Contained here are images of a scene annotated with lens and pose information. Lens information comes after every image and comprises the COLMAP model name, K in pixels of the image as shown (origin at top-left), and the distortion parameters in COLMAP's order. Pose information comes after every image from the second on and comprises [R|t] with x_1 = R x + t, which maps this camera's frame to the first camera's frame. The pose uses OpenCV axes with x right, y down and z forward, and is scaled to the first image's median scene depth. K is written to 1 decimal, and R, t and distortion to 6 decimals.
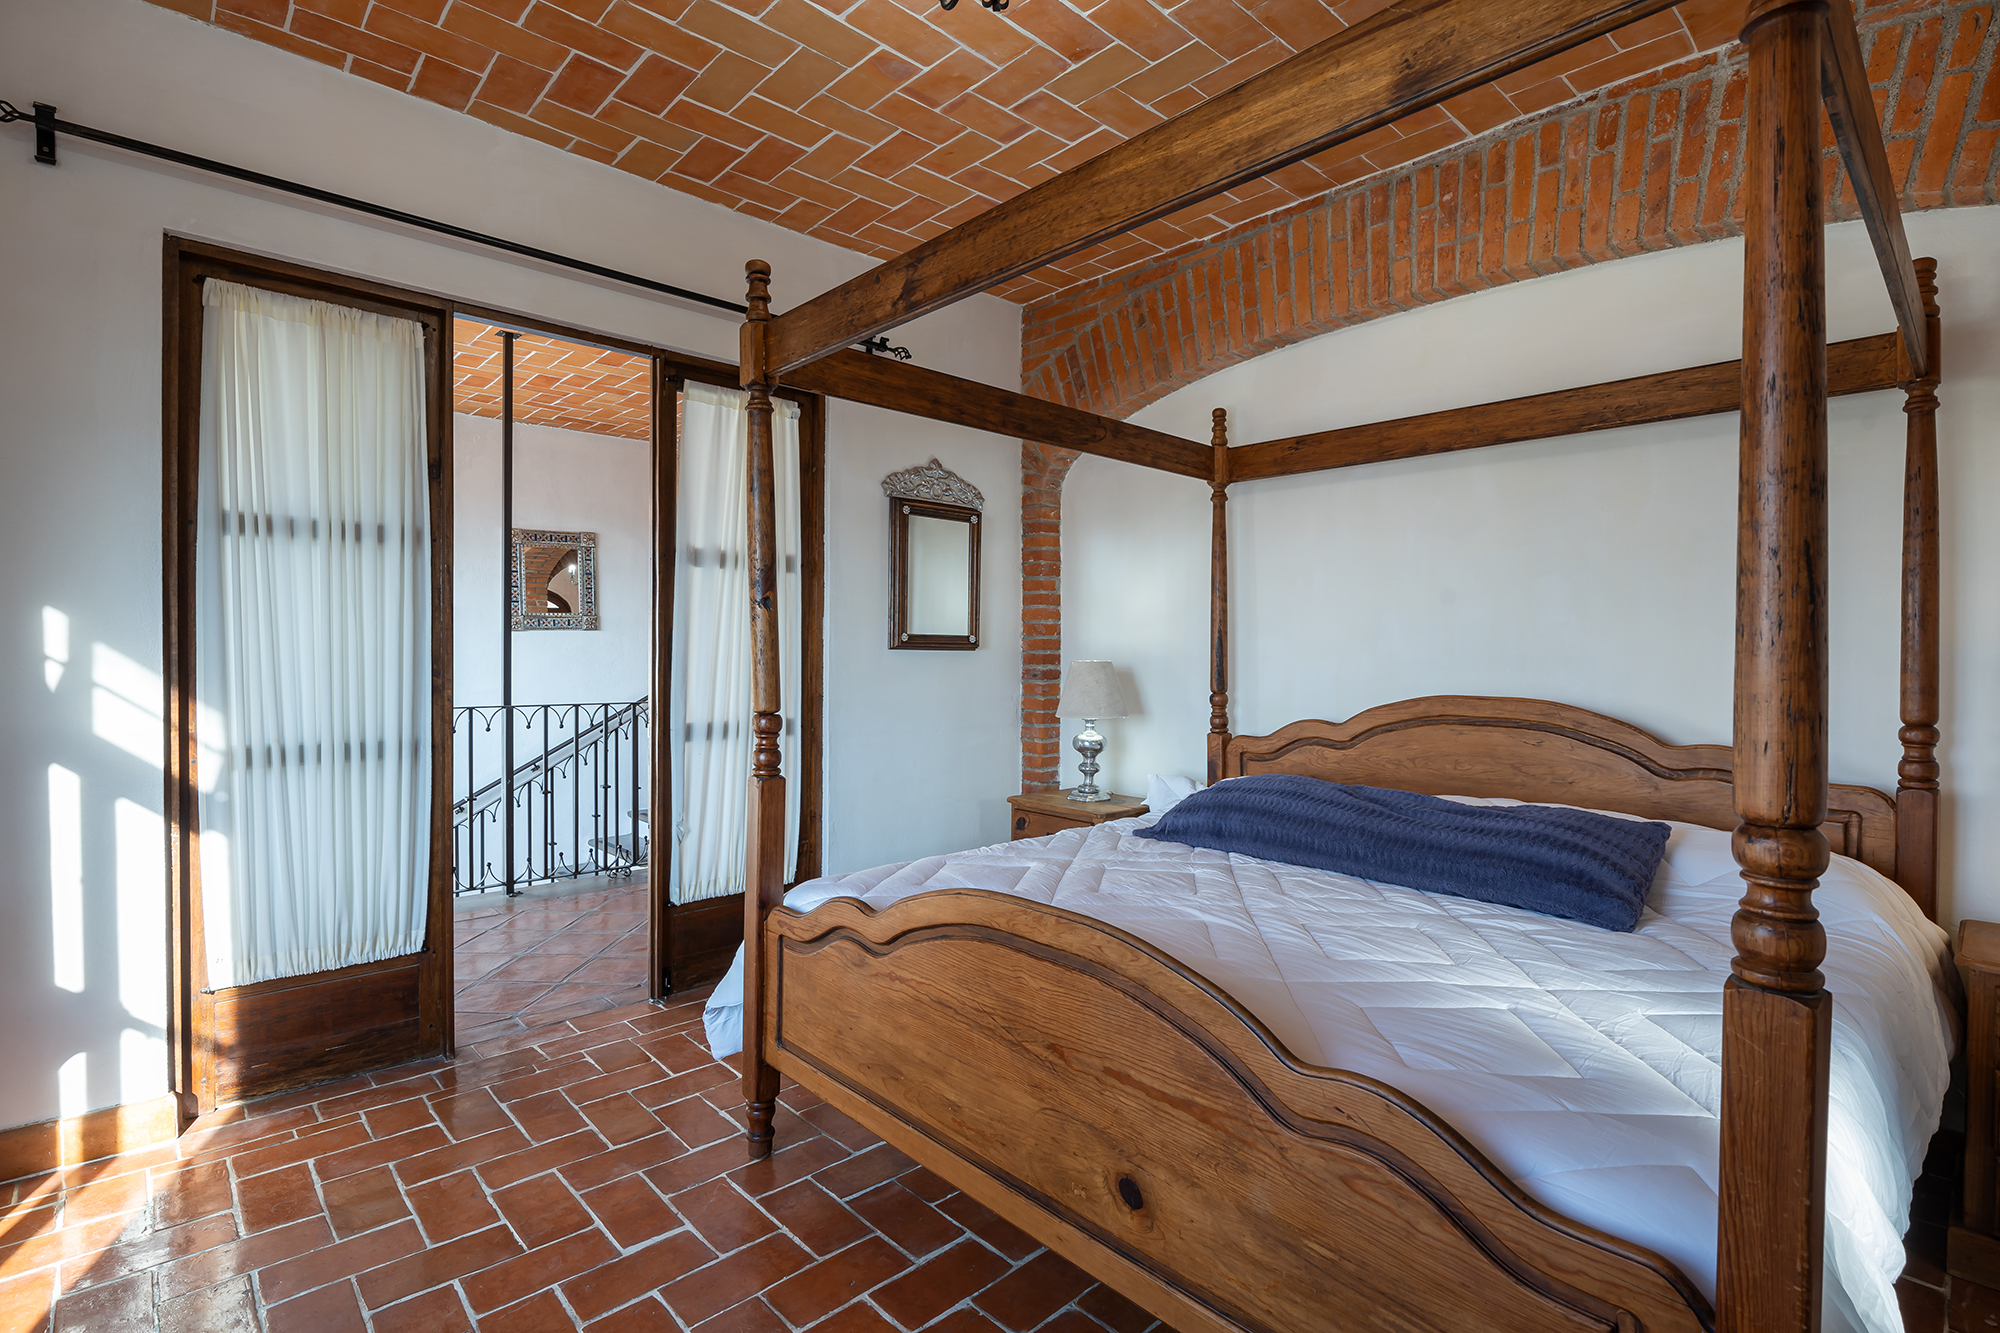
lens RADIAL K [[958.5, 0, 1010.7], [0, 958.5, 660.5], [0, 0, 1]] dist [-0.005928, 0.000336]
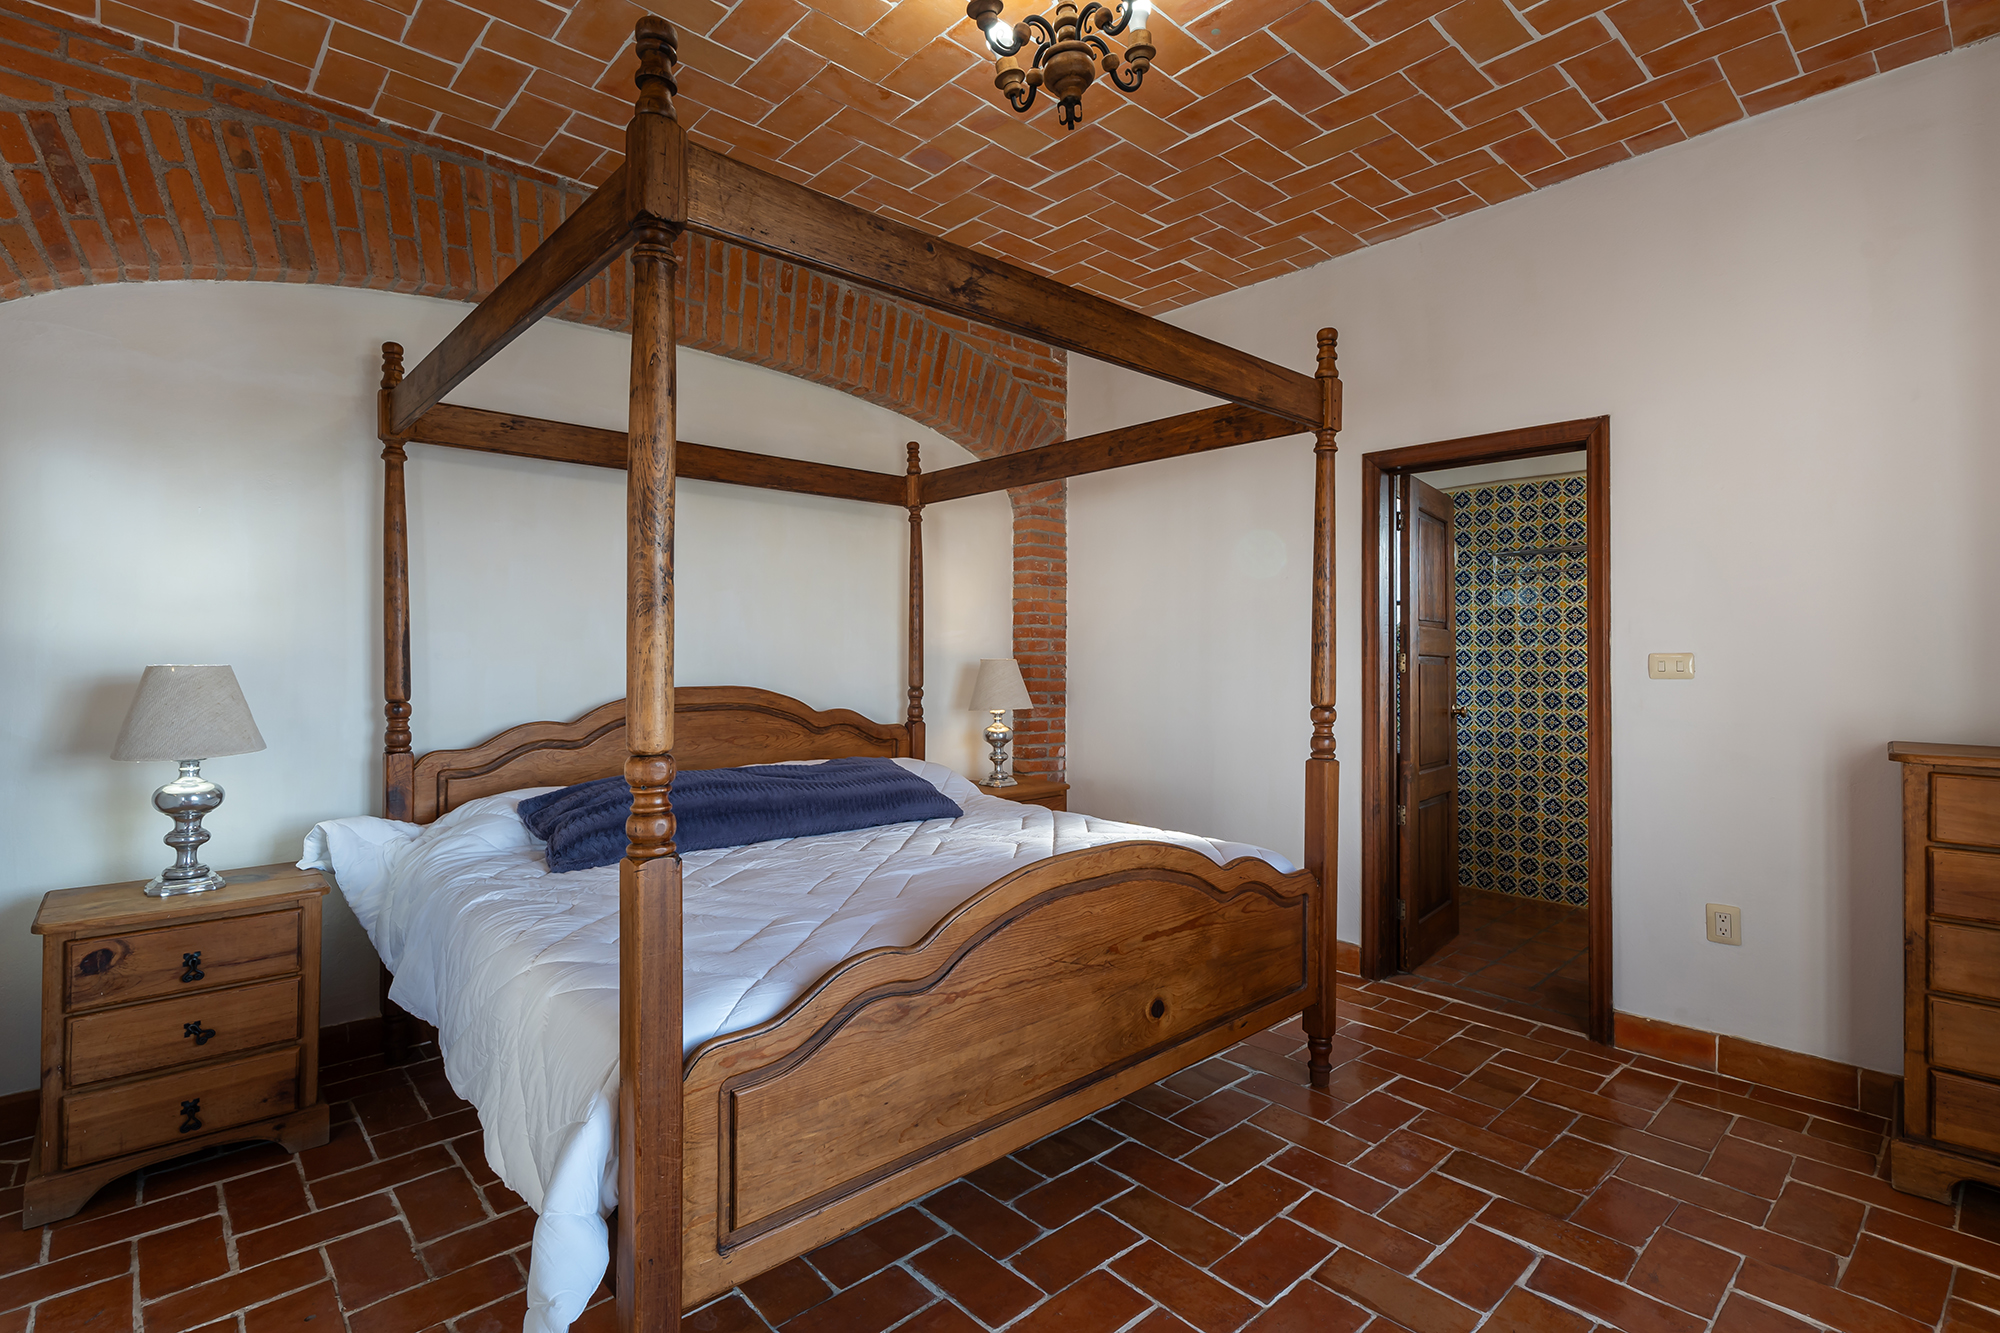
lens RADIAL K [[919.2, 0, 991.6], [0, 919.2, 651.8], [0, 0, 1]] dist [0.000942, -0.000645]
pose [[0.024087, -0.002683, 0.999706, -0.665937], [0.010730, 0.999939, 0.002426, -0.005841], [-0.999652, 0.010668, 0.024114, 0.613381]]
